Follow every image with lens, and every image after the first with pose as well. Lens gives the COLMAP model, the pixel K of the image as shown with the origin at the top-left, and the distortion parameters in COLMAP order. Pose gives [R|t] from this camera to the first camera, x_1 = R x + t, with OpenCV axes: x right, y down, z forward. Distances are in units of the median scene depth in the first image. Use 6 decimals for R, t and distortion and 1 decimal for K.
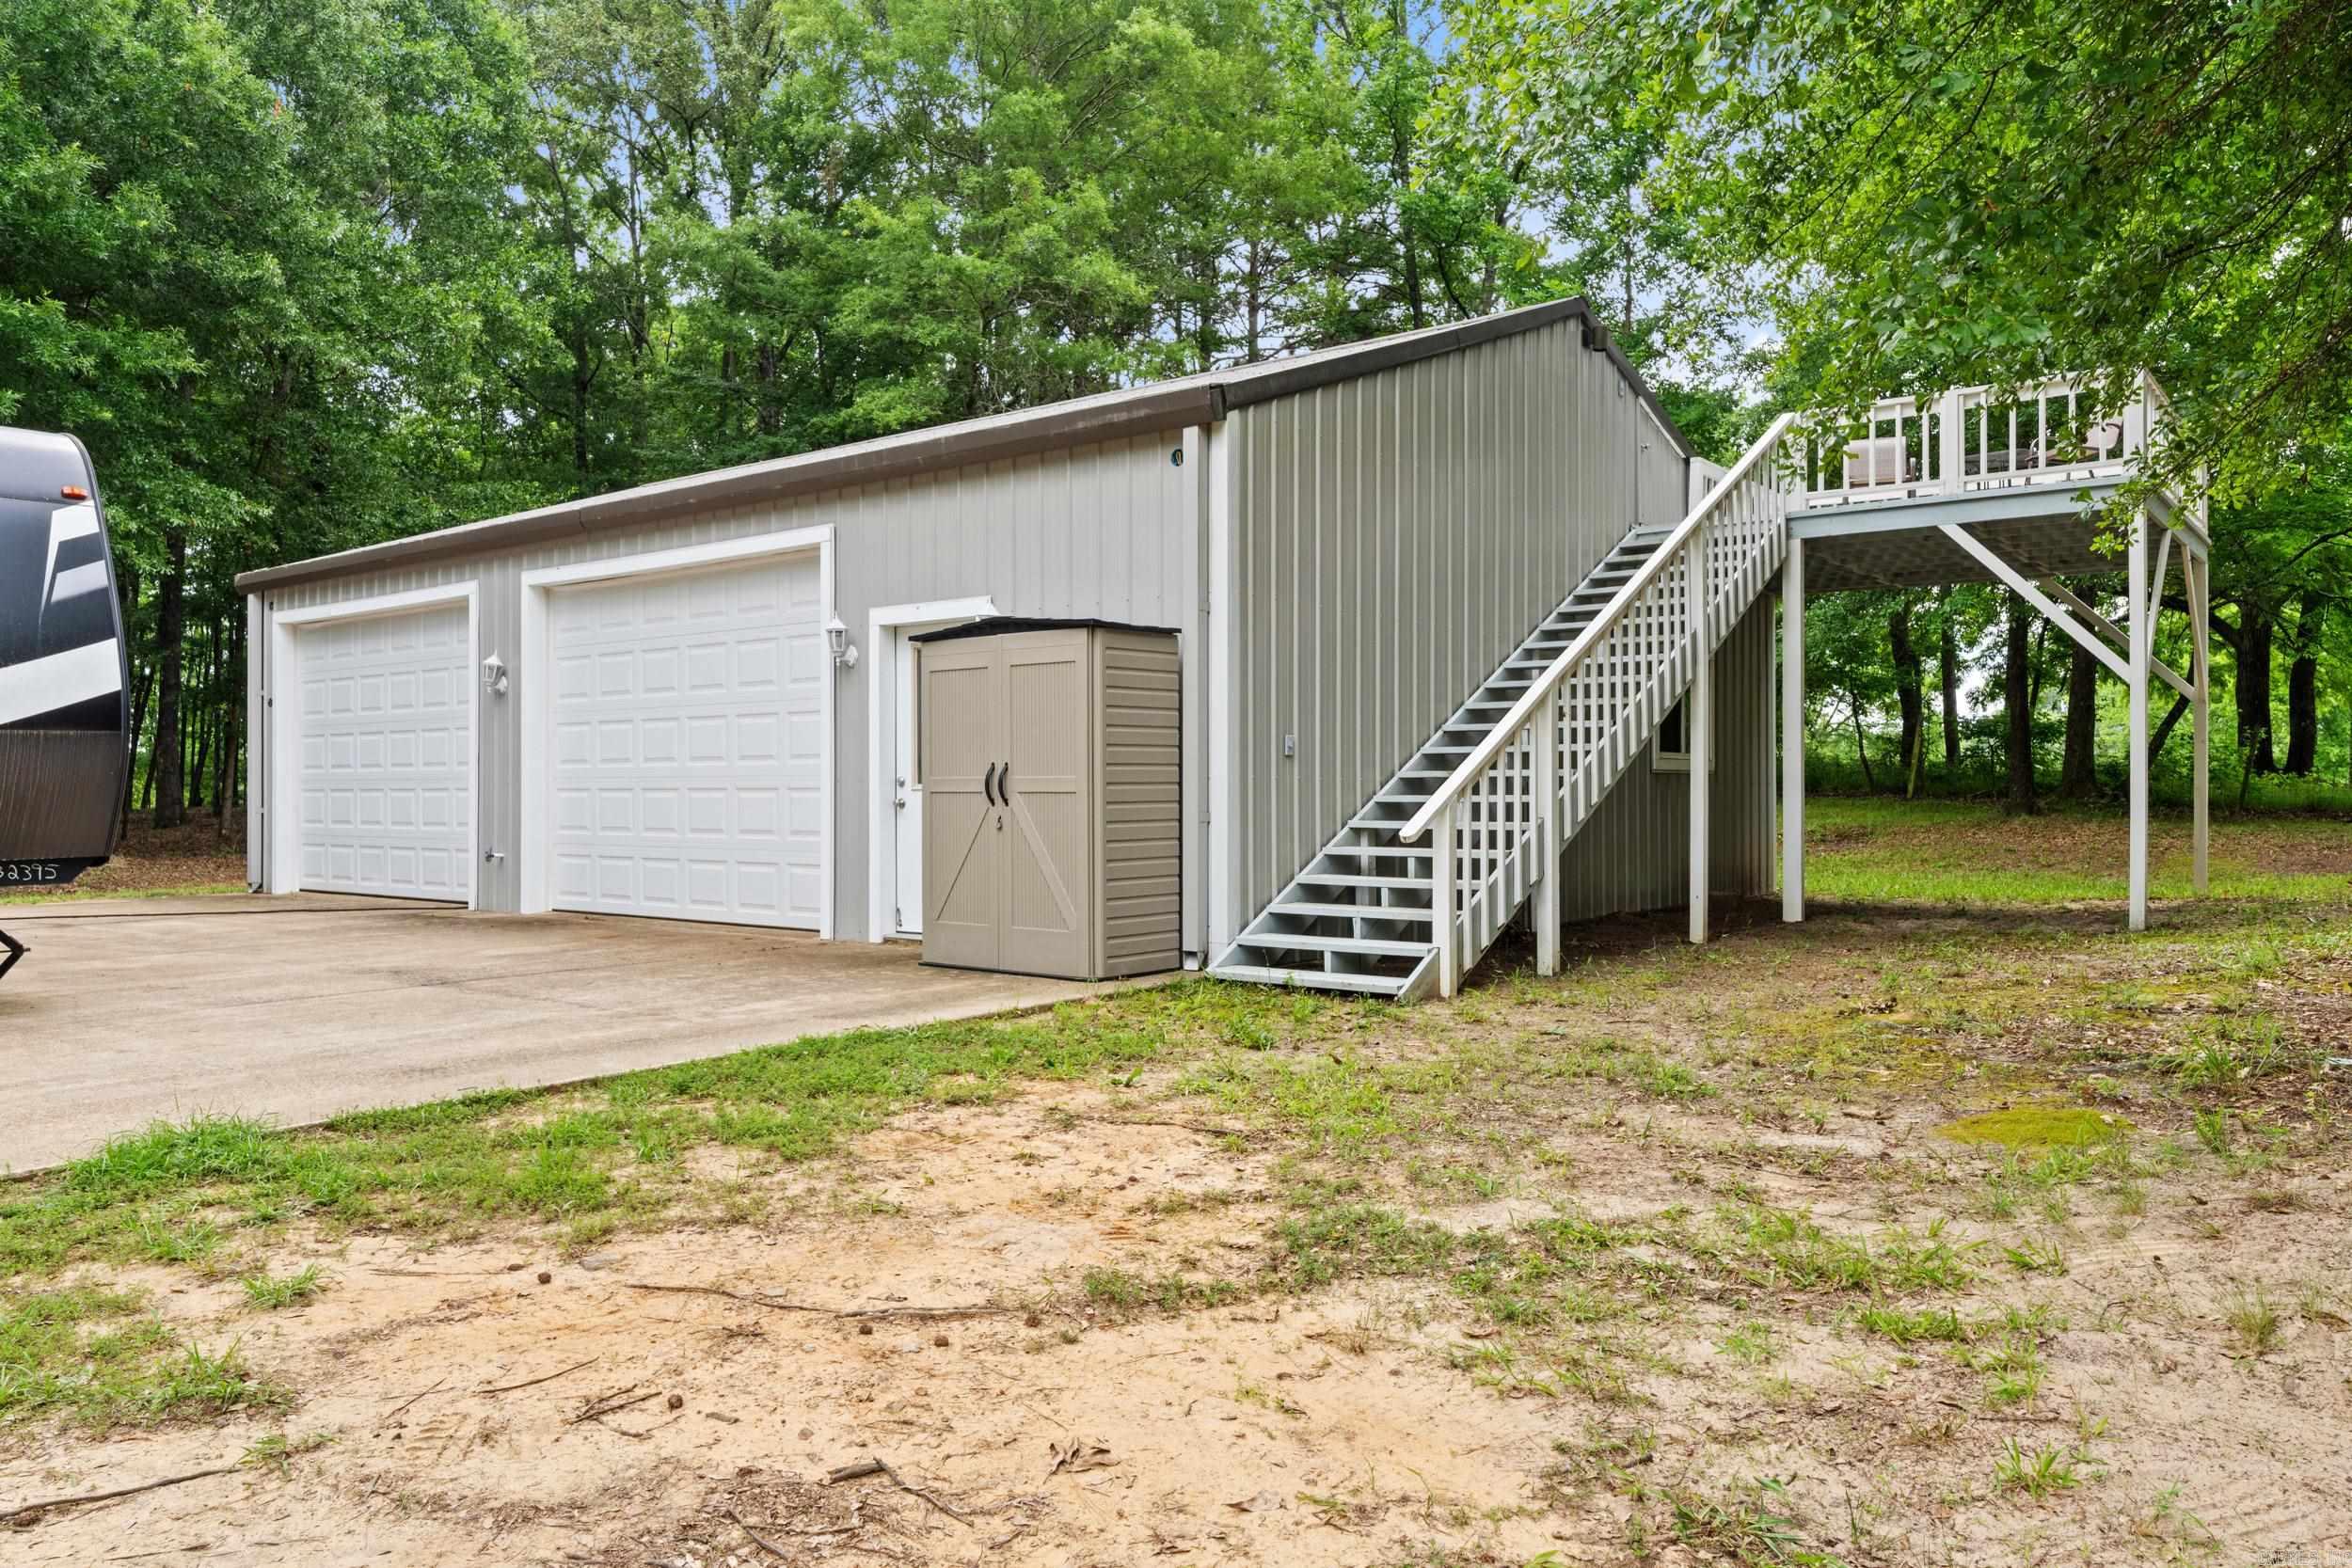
lens RADIAL K [[1539.2, 0, 1176.0], [0, 1539.2, 784.0], [0, 0, 1]] dist [0.003419, 0.001884]
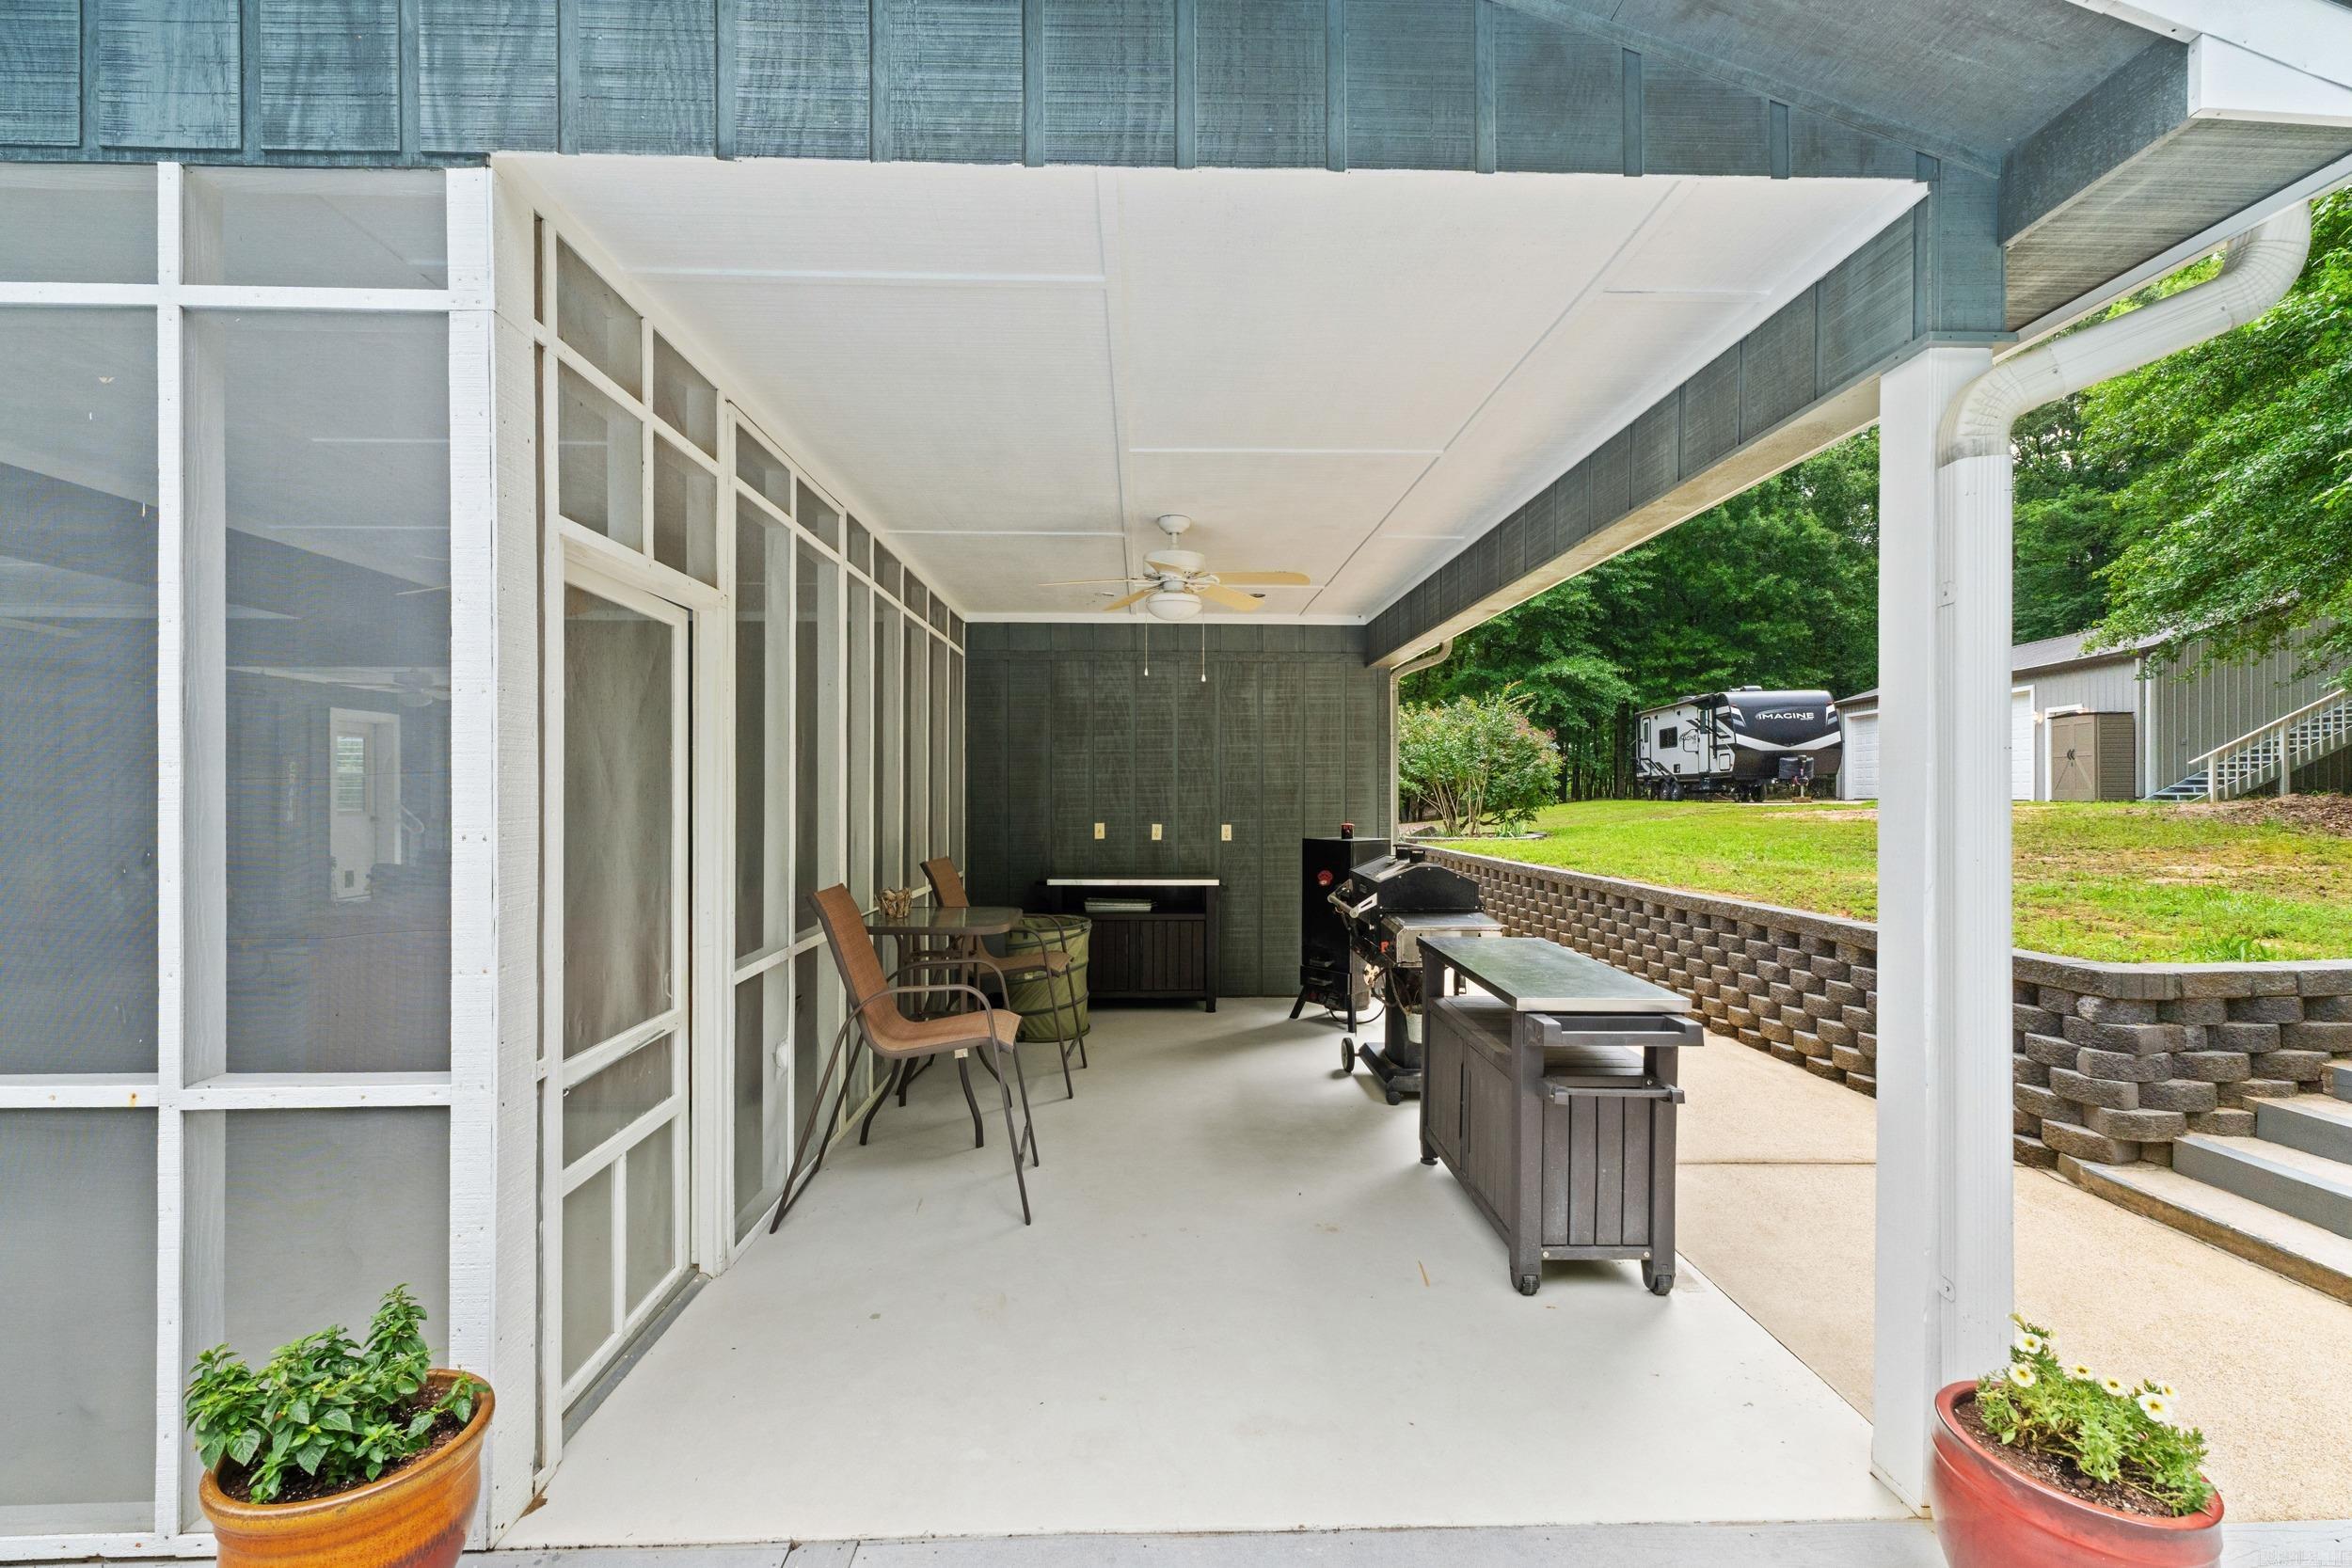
lens RADIAL K [[999.8, 0, 1176.0], [0, 999.8, 784.0], [0, 0, 1]] dist [-0.001398, -0.000148]
pose [[0.504737, -0.010094, -0.863214, 0.838313], [0.013334, 0.999904, -0.003896, 0.047431], [0.863170, -0.009543, 0.504823, -2.054769]]
